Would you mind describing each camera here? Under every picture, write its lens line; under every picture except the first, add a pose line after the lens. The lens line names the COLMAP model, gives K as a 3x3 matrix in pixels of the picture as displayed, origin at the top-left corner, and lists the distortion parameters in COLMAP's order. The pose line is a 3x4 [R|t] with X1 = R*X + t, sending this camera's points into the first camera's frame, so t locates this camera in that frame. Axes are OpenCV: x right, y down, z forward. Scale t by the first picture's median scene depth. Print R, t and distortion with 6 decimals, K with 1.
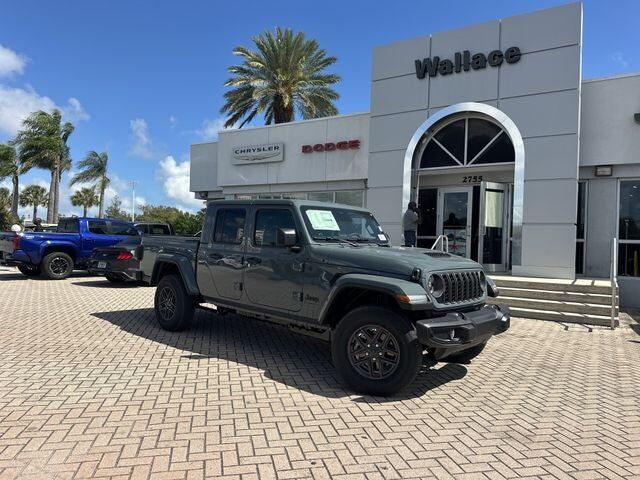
lens RADIAL K [[452.5, 0, 321.0], [0, 452.5, 241.7], [0, 0, 1]] dist [0.032451, -0.044680]
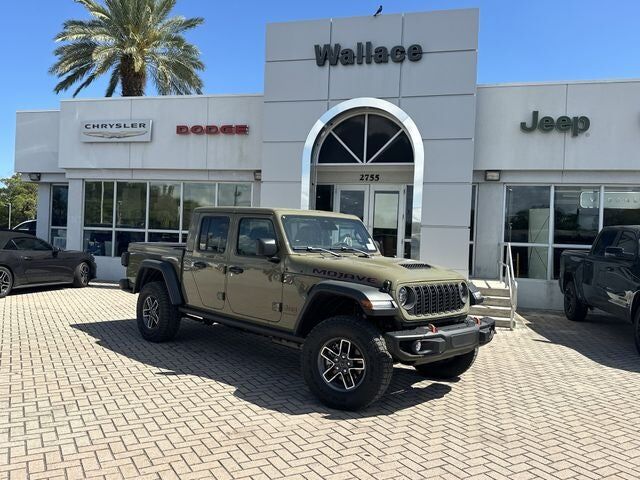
lens RADIAL K [[521.3, 0, 319.4], [0, 521.3, 243.3], [0, 0, 1]] dist [0.072504, -0.100263]
pose [[0.955992, 0.003890, 0.293367, -0.101521], [-0.009181, 0.999819, 0.016663, -0.018262], [-0.293249, -0.018623, 0.955855, -0.025651]]
